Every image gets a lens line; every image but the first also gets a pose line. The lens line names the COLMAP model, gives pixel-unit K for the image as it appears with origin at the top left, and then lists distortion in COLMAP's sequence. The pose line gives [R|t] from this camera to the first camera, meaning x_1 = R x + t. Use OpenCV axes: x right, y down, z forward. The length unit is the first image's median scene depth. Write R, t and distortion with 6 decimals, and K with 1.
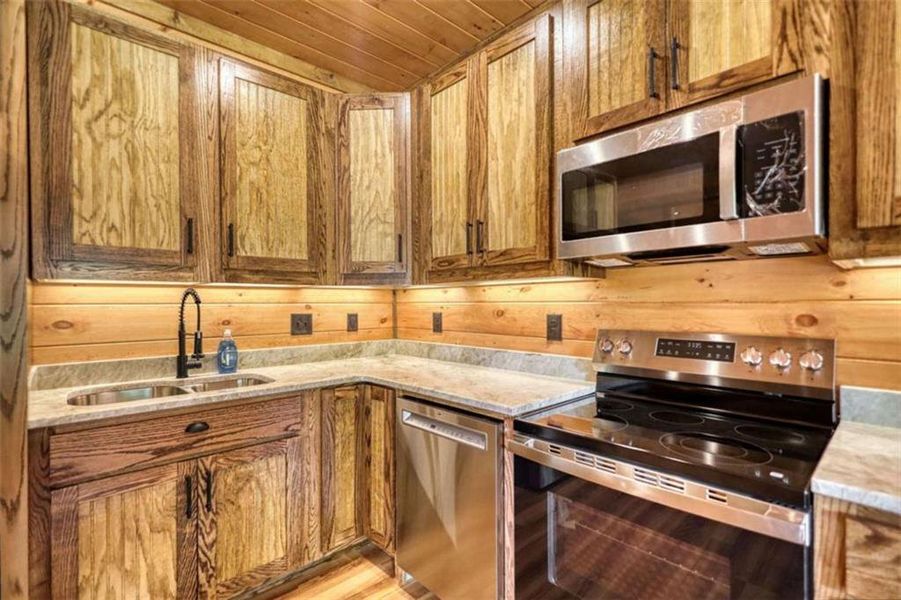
lens RADIAL K [[425.0, 0, 449.1], [0, 425.0, 304.8], [0, 0, 1]] dist [0.004577, 0.000526]
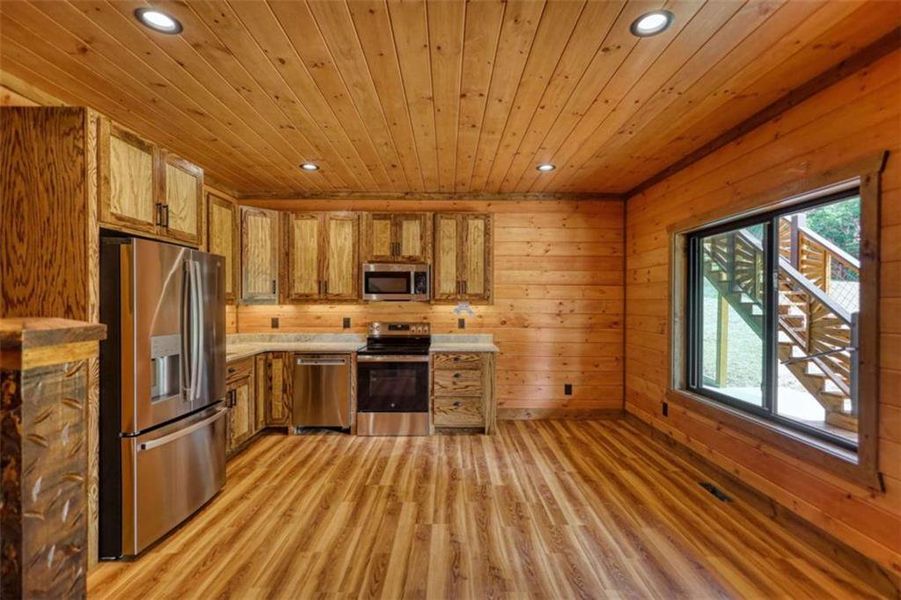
lens RADIAL K [[427.6, 0, 445.8], [0, 427.6, 308.5], [0, 0, 1]] dist [0.004472, 0.000741]
pose [[0.686219, -0.007330, 0.727358, -1.229535], [-0.000764, 0.999941, 0.010798, -0.061206], [-0.727394, -0.007966, 0.686173, -1.196123]]
